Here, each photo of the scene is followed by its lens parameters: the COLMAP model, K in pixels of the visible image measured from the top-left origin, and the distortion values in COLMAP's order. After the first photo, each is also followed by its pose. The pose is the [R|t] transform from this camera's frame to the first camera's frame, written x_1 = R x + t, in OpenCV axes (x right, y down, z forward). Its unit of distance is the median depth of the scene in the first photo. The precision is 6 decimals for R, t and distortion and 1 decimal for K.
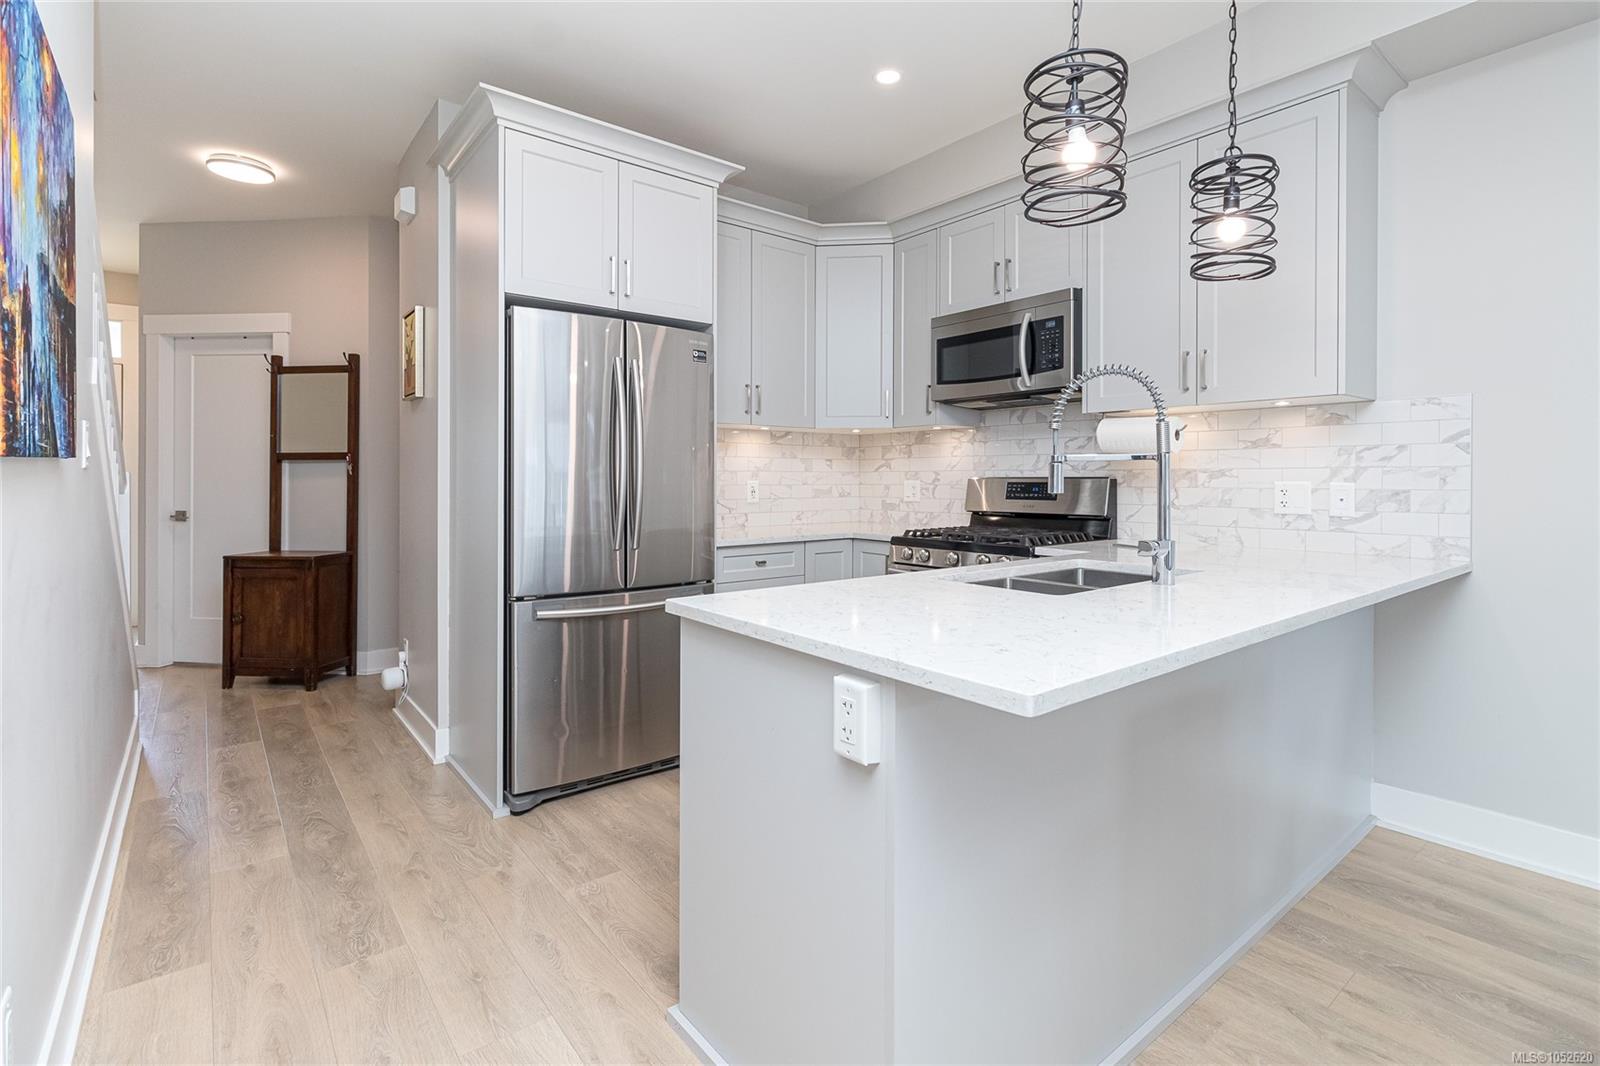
lens RADIAL K [[752.9, 0, 790.3], [0, 752.9, 473.3], [0, 0, 1]] dist [-0.003067, -0.000436]
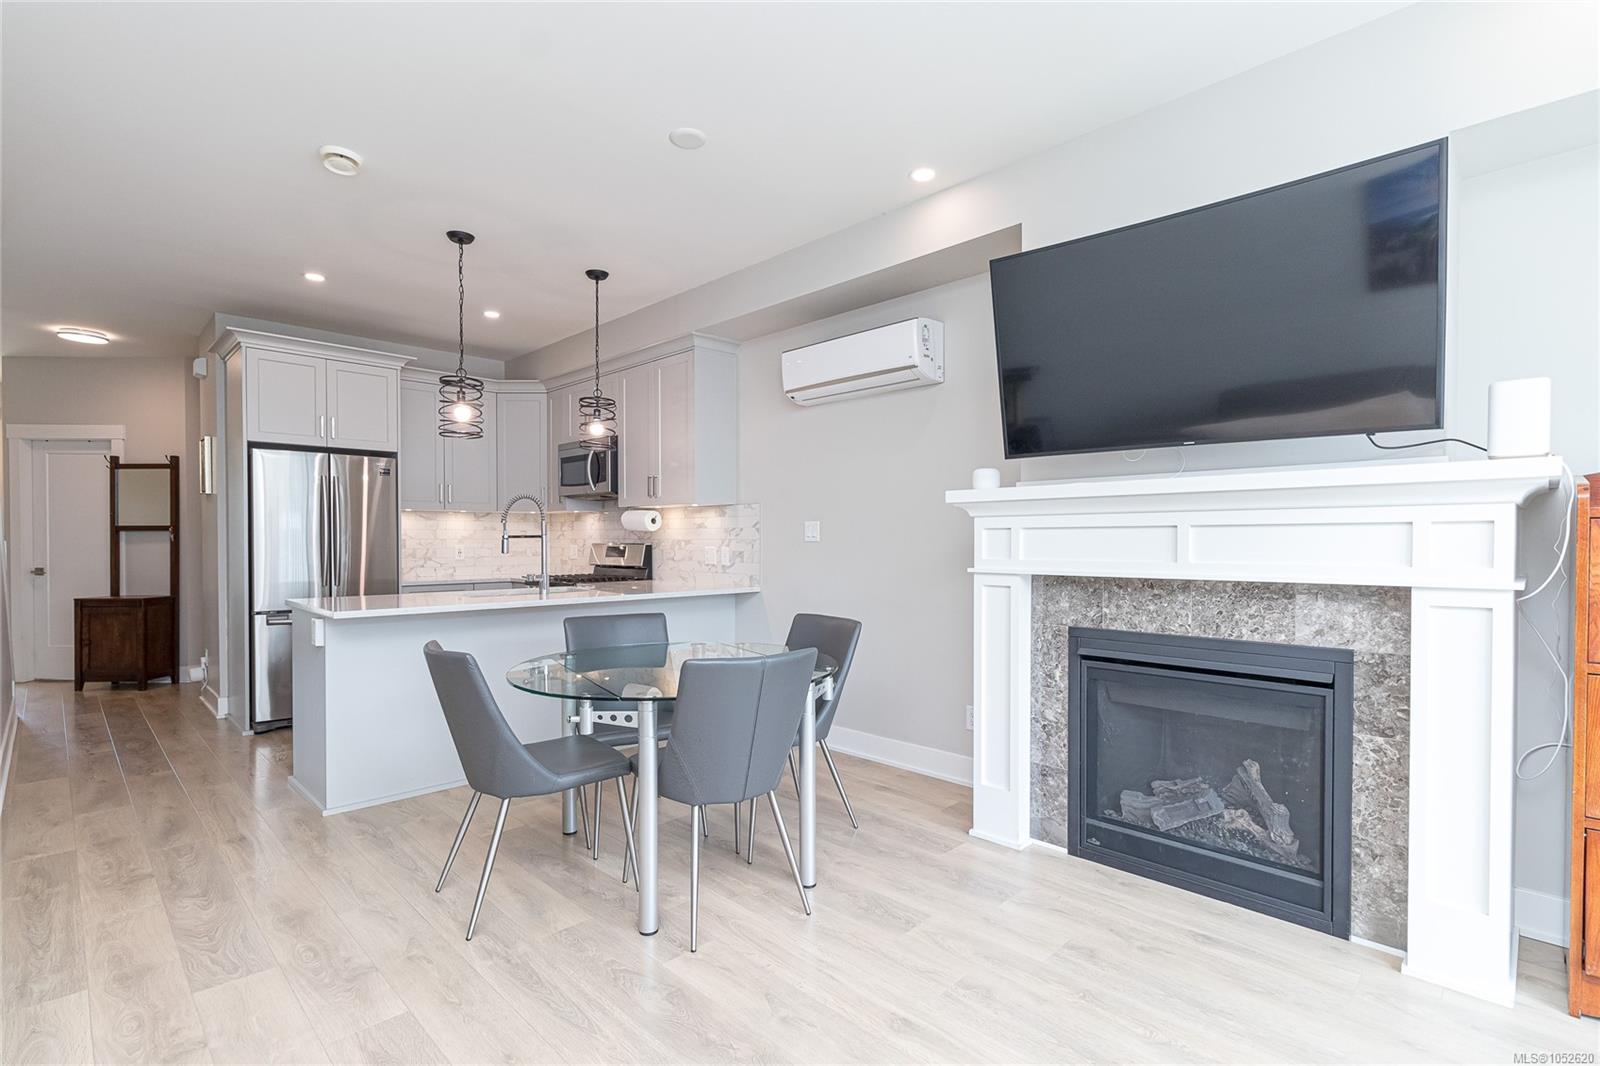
lens RADIAL K [[752.9, 0, 802.0], [0, 752.9, 546.0], [0, 0, 1]] dist [-0.003067, -0.000436]
pose [[0.992490, -0.001684, 0.122318, 0.450839], [-0.000390, 0.999857, 0.016923, -0.014920], [-0.122329, -0.016844, 0.992347, -0.591300]]
